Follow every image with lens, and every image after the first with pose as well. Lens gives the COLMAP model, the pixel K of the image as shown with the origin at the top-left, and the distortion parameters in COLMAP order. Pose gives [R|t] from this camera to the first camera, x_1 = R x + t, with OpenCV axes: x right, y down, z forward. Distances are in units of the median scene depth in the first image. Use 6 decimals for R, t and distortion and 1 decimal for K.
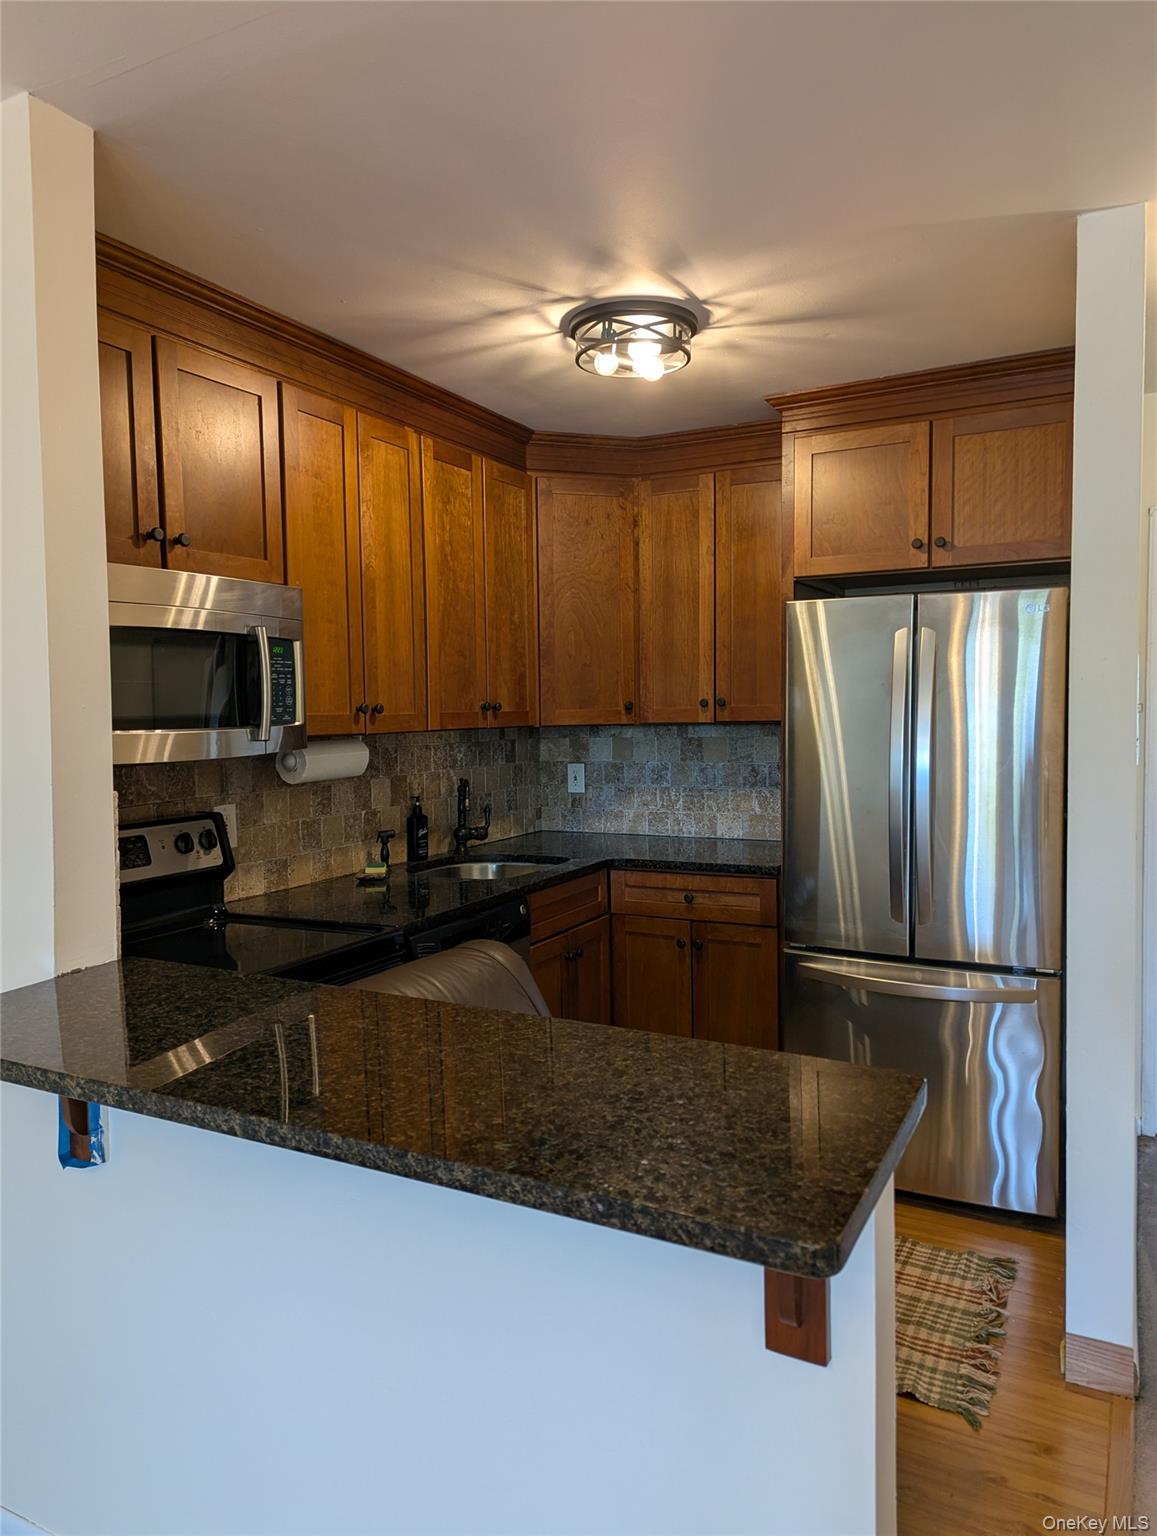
lens RADIAL K [[1065.2, 0, 581.0], [0, 1065.2, 762.1], [0, 0, 1]] dist [0.056594, -0.036971]
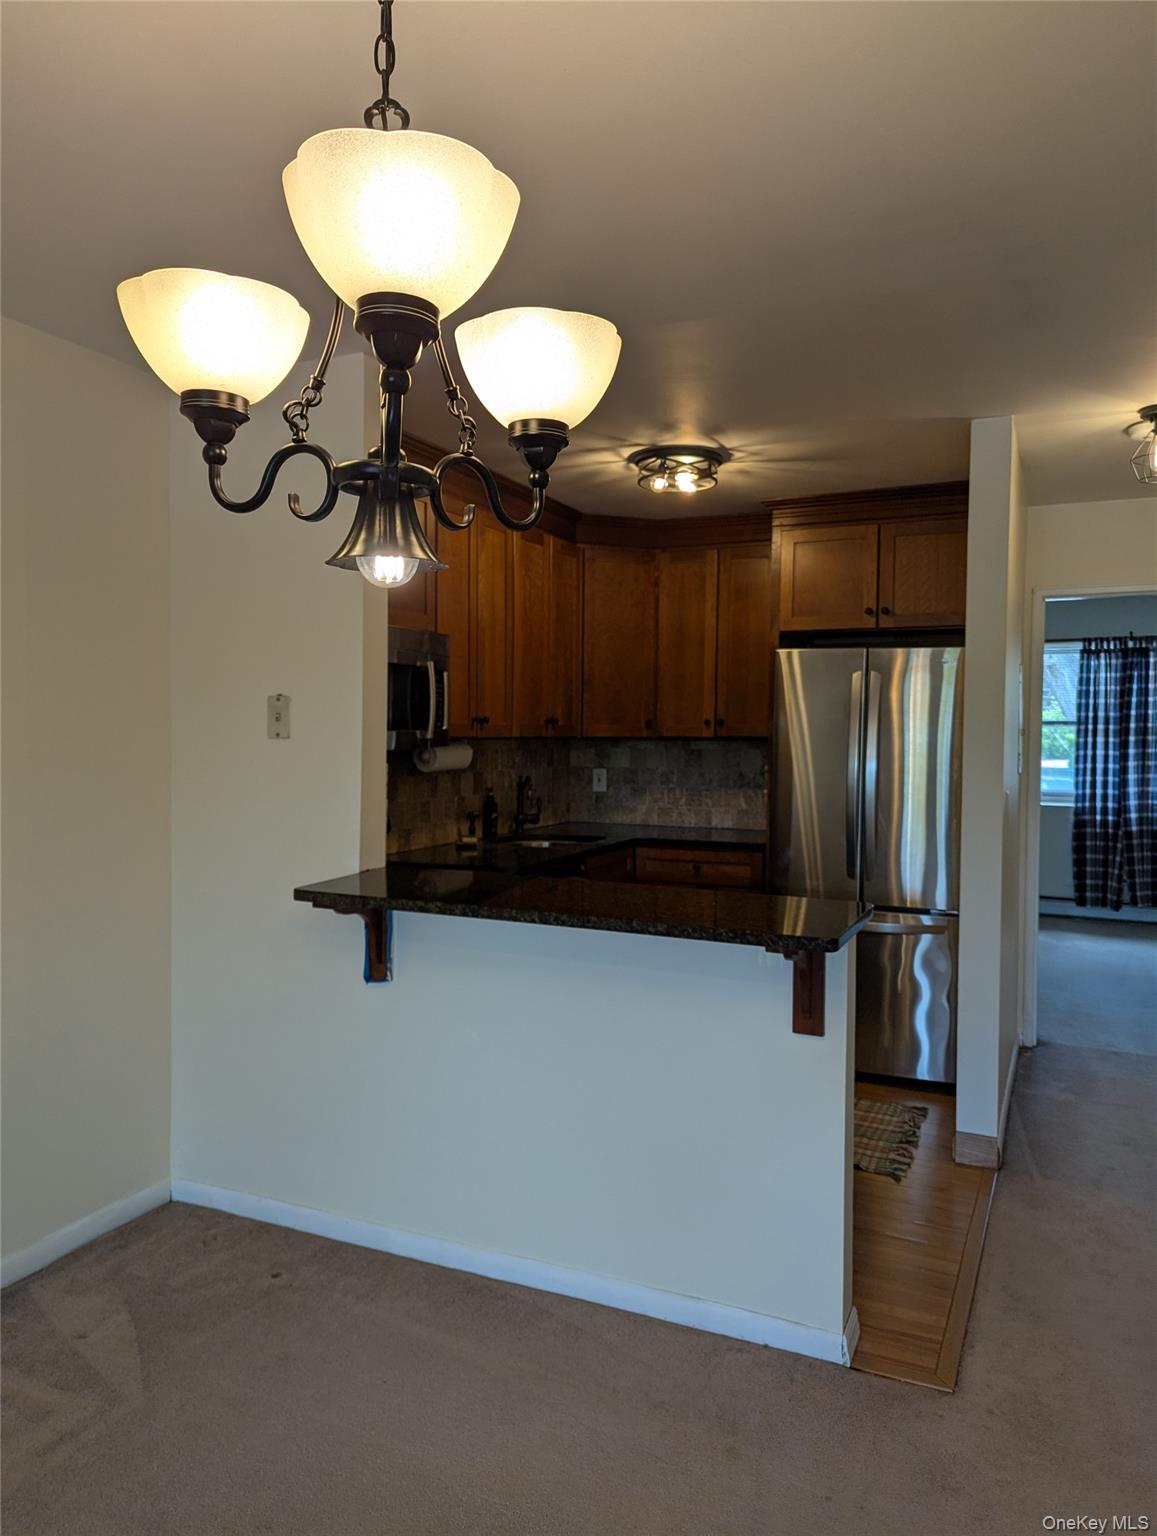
lens RADIAL K [[1080.7, 0, 578.5], [0, 1080.7, 768.0], [0, 0, 1]] dist [0.048312, -0.052670]
pose [[0.998564, 0.020441, 0.049516, -0.122942], [-0.019559, 0.999642, -0.018234, 0.032404], [-0.049871, 0.017240, 0.998607, -0.368345]]
